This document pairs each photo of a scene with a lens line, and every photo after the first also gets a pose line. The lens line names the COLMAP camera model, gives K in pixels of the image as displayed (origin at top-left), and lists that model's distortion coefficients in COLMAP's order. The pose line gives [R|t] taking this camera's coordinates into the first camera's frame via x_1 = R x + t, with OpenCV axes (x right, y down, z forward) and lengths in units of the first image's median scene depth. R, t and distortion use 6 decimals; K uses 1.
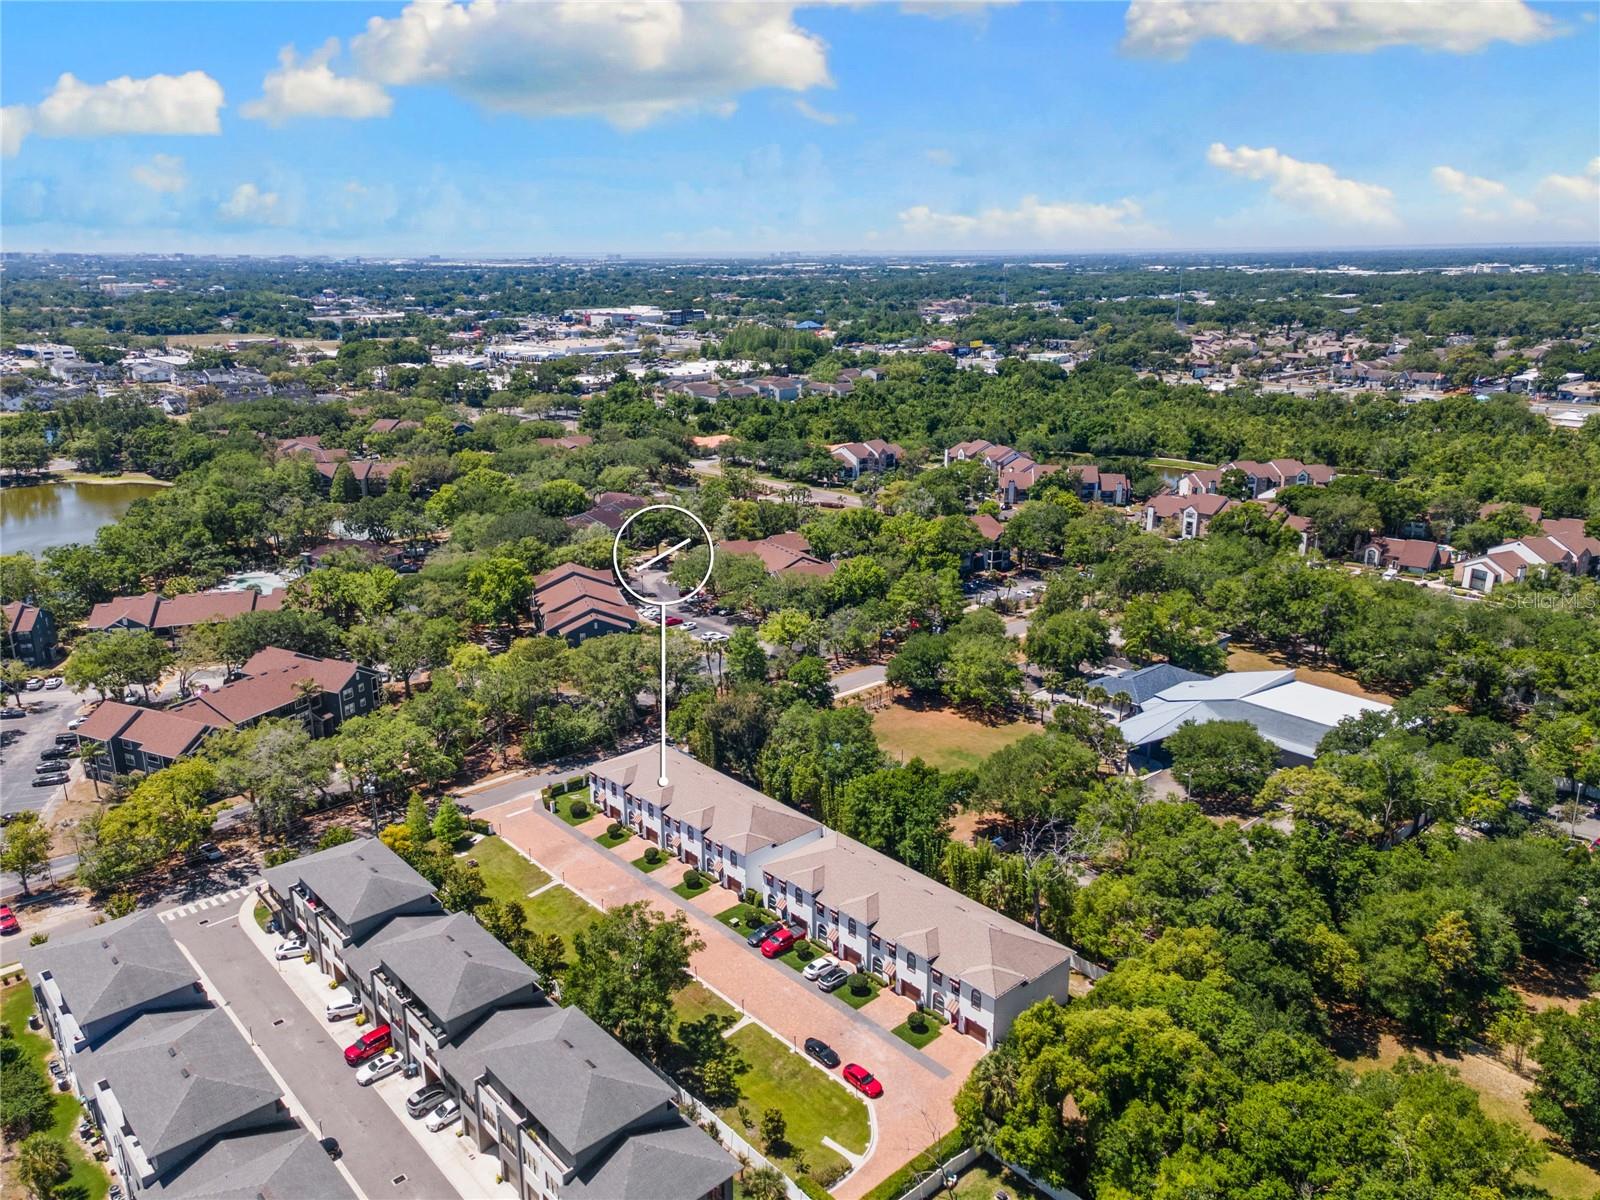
lens RADIAL K [[1205.2, 0, 803.9], [0, 1205.2, 593.9], [0, 0, 1]] dist [0.045890, -0.004407]
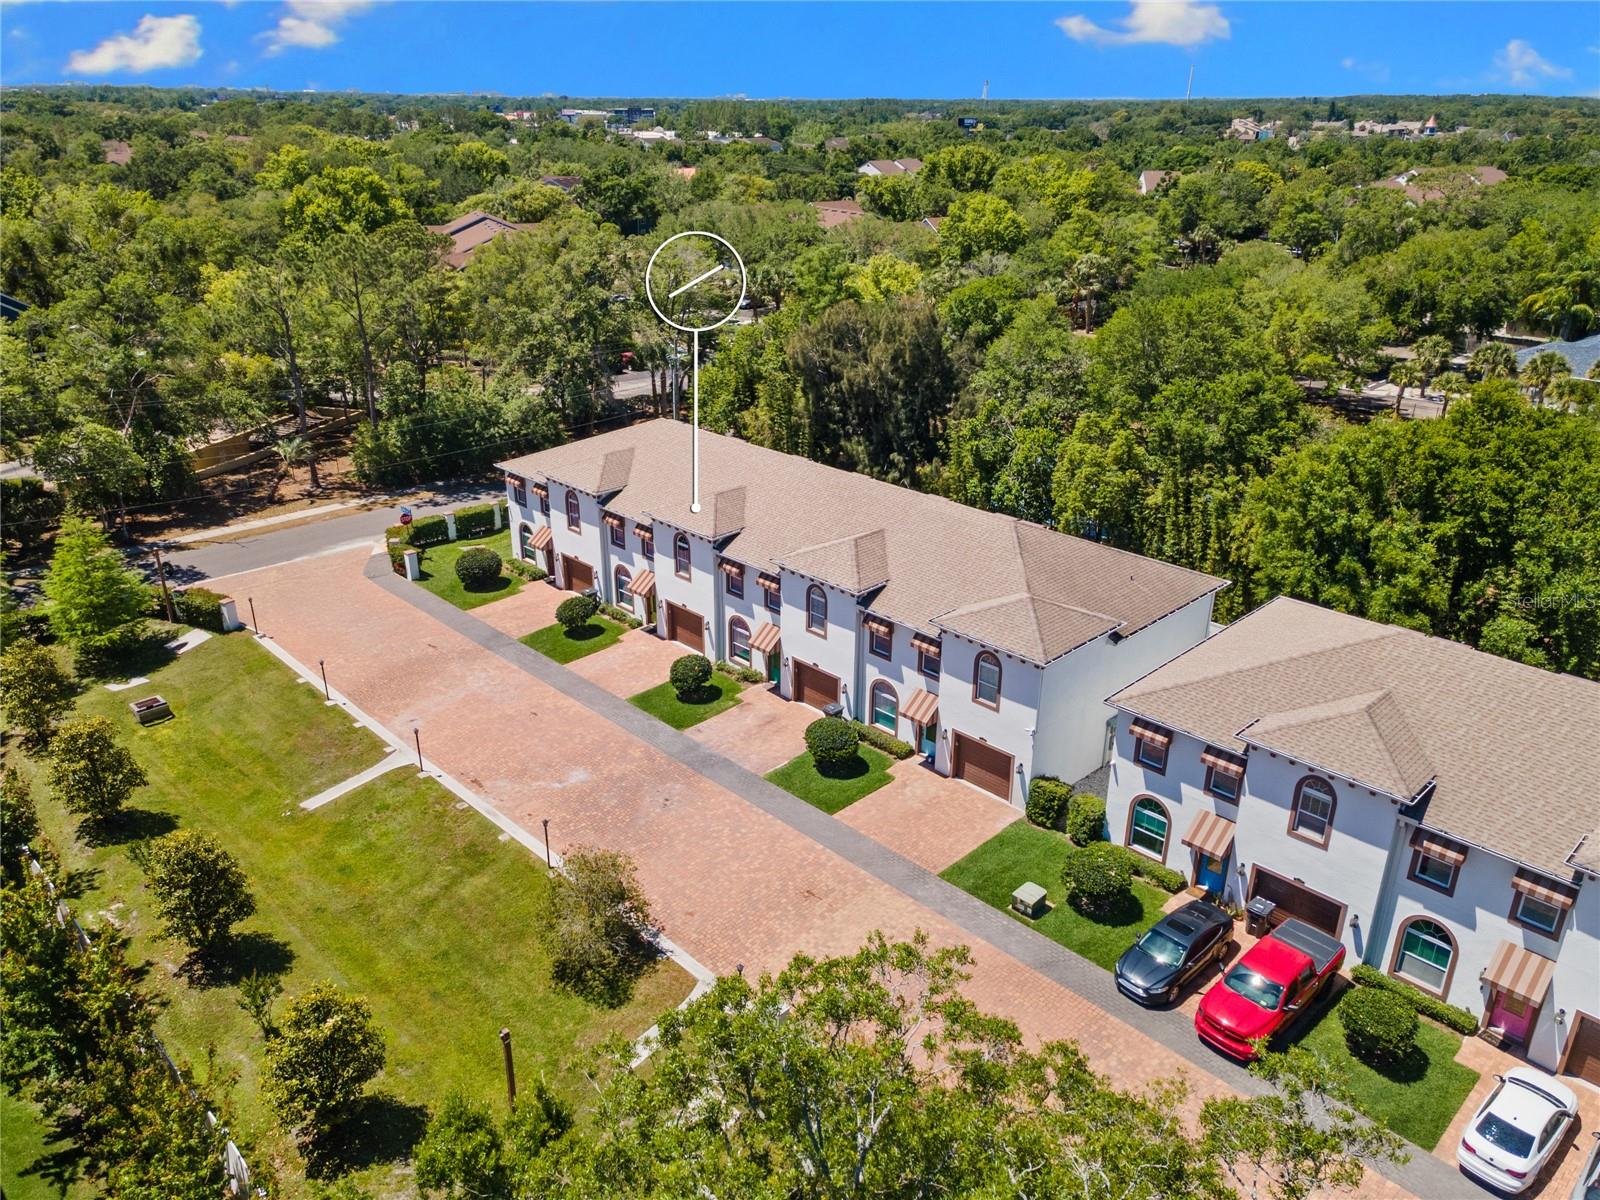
lens RADIAL K [[1153.2, 0, 790.6], [0, 1153.2, 650.3], [0, 0, 1]] dist [0.006661, -0.003076]
pose [[0.999387, -0.012263, 0.032790, -0.104398], [0.007005, 0.987746, 0.155910, 0.152297], [-0.034300, -0.155585, 0.987227, 0.655889]]
